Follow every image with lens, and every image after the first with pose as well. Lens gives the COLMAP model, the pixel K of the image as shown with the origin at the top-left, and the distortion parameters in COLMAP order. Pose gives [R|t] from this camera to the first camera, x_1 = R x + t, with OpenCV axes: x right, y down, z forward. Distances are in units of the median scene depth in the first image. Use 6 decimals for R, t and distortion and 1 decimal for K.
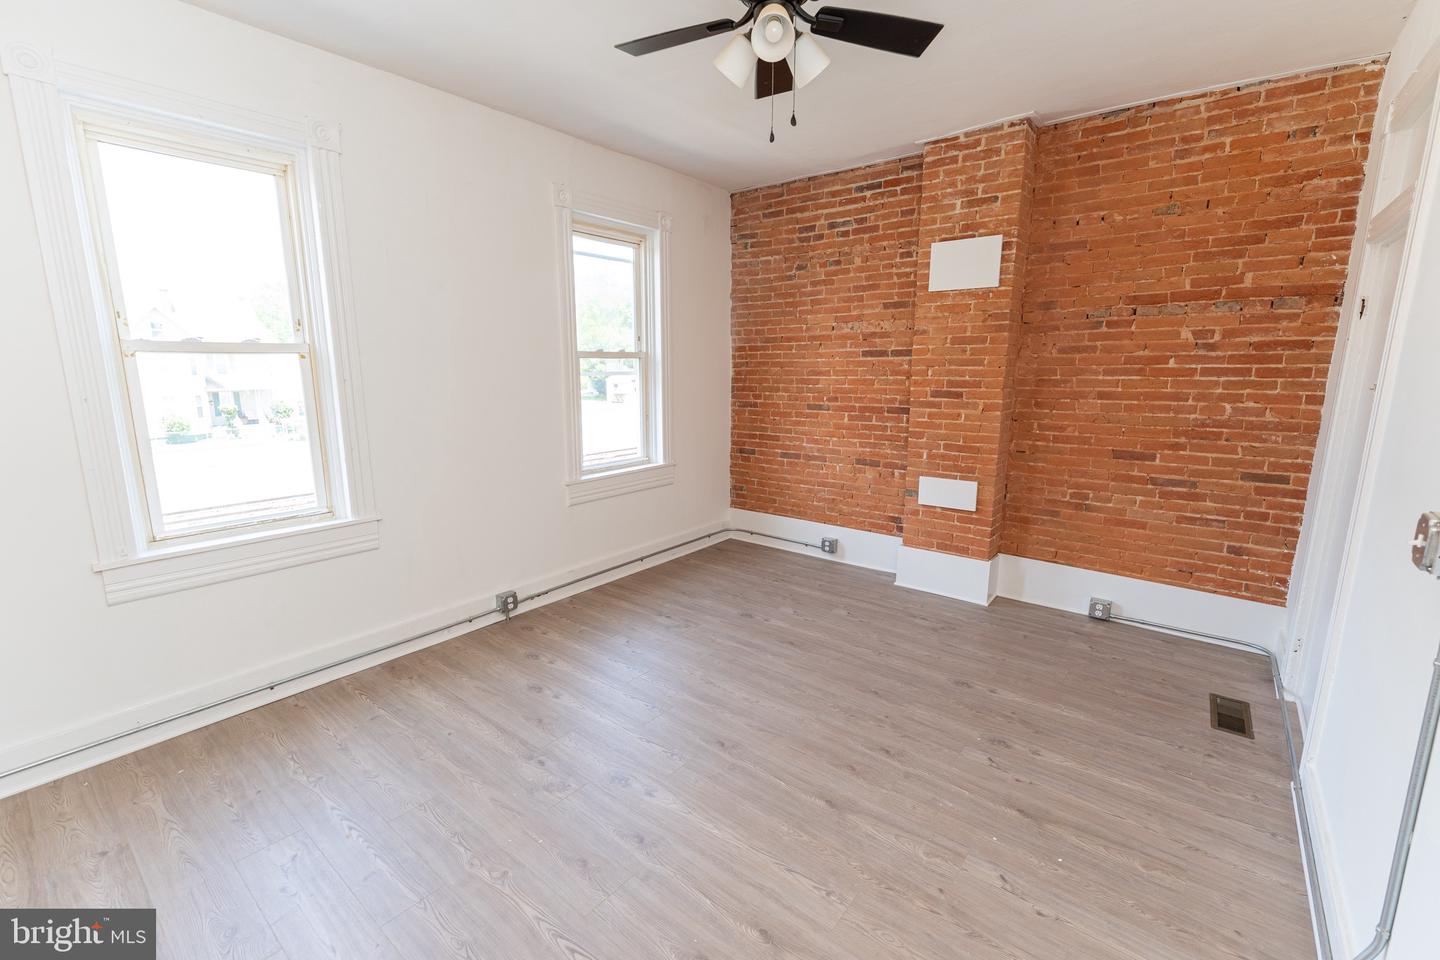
lens RADIAL K [[620.0, 0, 697.7], [0, 620.0, 479.5], [0, 0, 1]] dist [-0.000042, -0.001684]
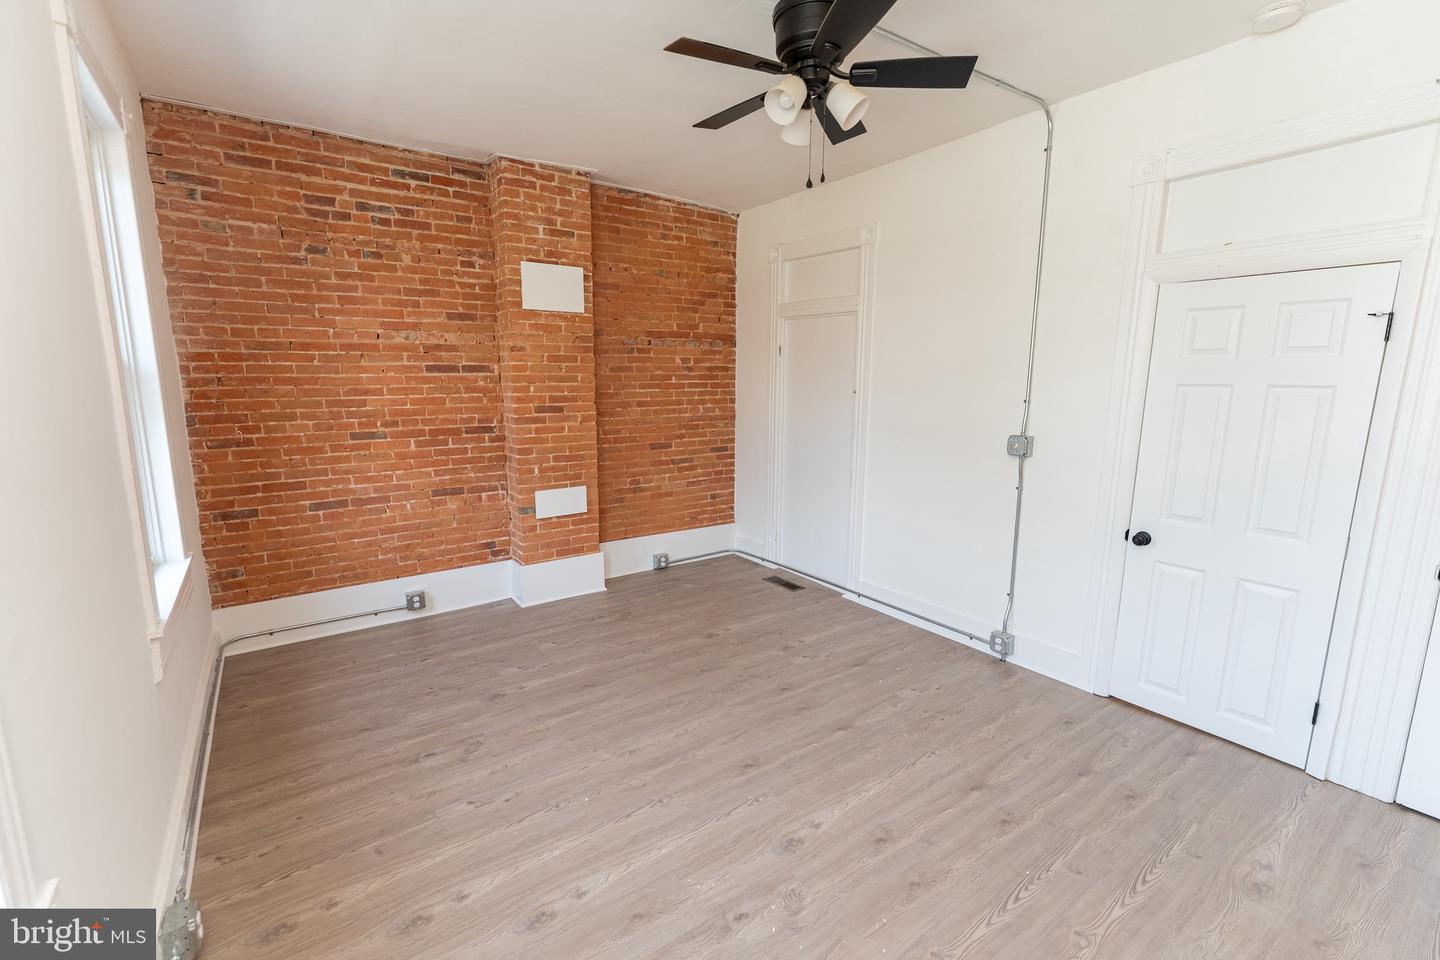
lens RADIAL K [[620.0, 0, 713.0], [0, 620.0, 479.5], [0, 0, 1]] dist [-0.000042, -0.001684]
pose [[0.257810, -0.154726, 0.953726, -0.606869], [0.176106, 0.978085, 0.111073, -0.099052], [-0.950011, 0.139322, 0.279409, 0.512798]]
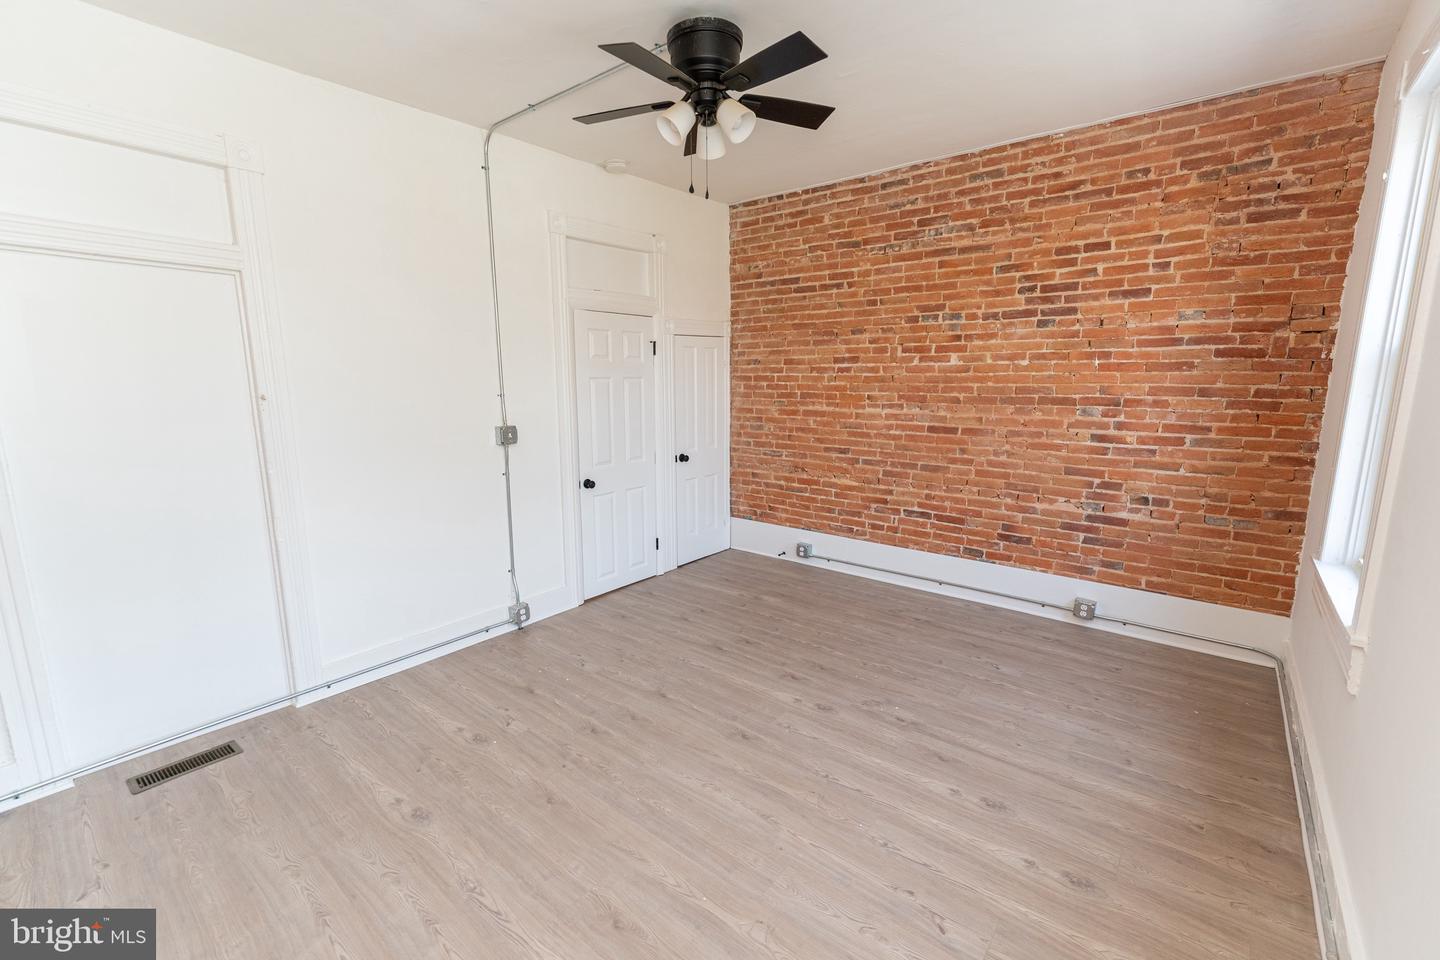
lens RADIAL K [[620.0, 0, 697.0], [0, 620.0, 480.1], [0, 0, 1]] dist [-0.000042, -0.001684]
pose [[-0.999930, 0.009073, 0.007632, 0.077139], [0.011168, 0.936895, 0.349431, -0.250159], [-0.003980, 0.349492, -0.936931, 1.314628]]
